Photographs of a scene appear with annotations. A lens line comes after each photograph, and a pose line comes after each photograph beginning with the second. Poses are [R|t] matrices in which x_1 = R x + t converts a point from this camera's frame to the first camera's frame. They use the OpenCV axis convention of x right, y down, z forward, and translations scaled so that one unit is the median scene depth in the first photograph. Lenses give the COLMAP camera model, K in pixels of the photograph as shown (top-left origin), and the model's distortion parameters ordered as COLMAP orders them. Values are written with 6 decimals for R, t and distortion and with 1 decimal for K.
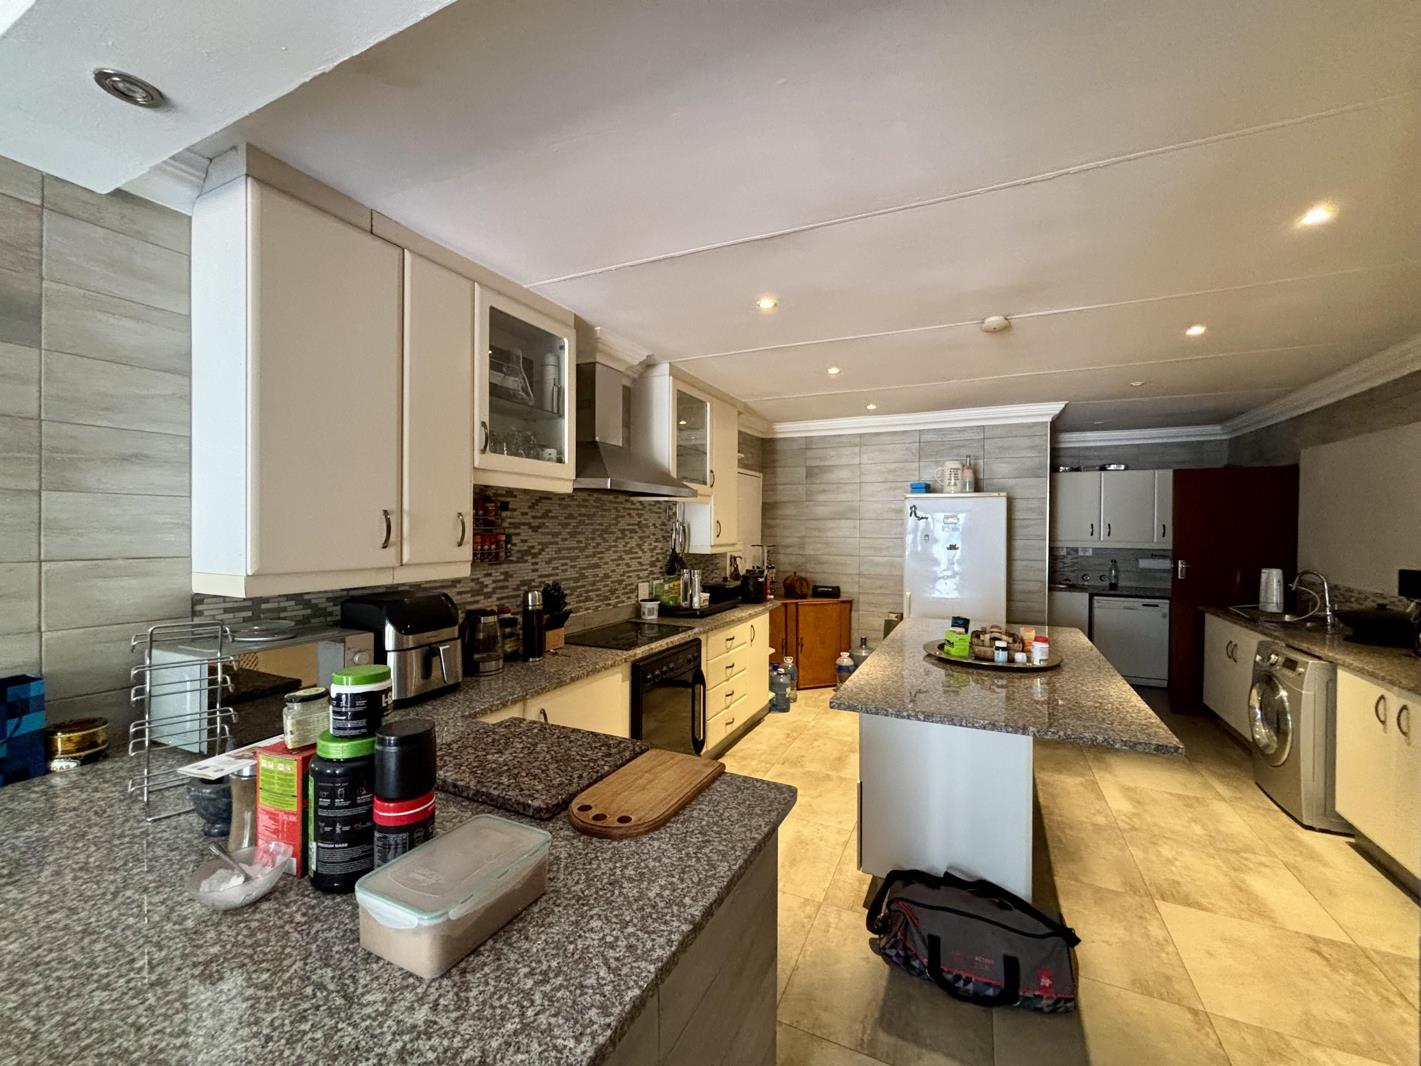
lens RADIAL K [[568.6, 0, 715.6], [0, 568.6, 531.8], [0, 0, 1]] dist [-0.005076, 0.000493]
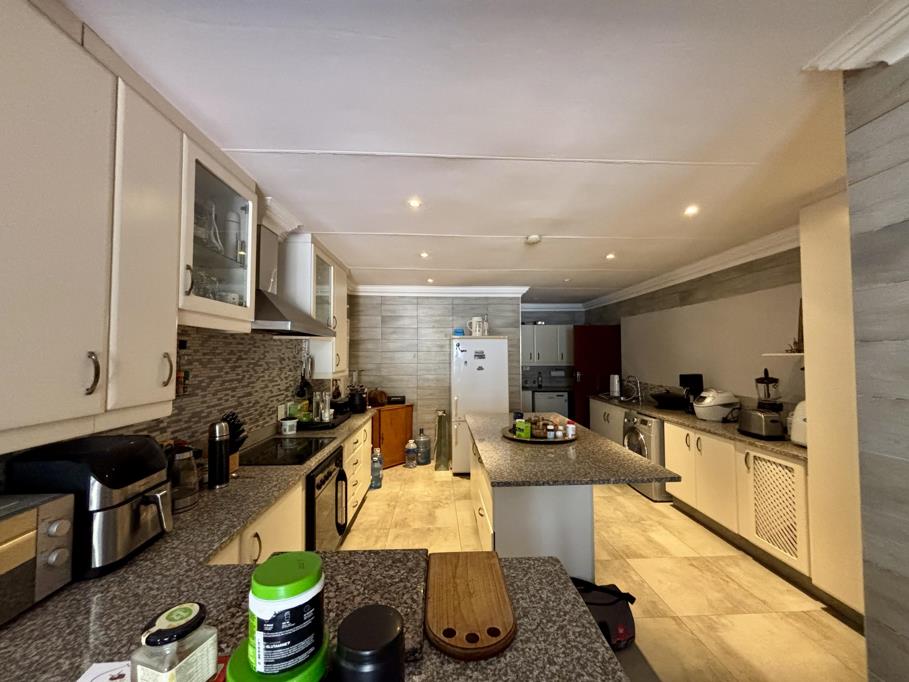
lens RADIAL K [[363.7, 0, 455.9], [0, 363.7, 339.7], [0, 0, 1]] dist [-0.005076, 0.000493]
pose [[0.883089, 0.009654, 0.469106, -0.210818], [0.013024, 0.998899, -0.045076, -0.014852], [-0.469025, 0.045916, 0.881991, 0.139410]]
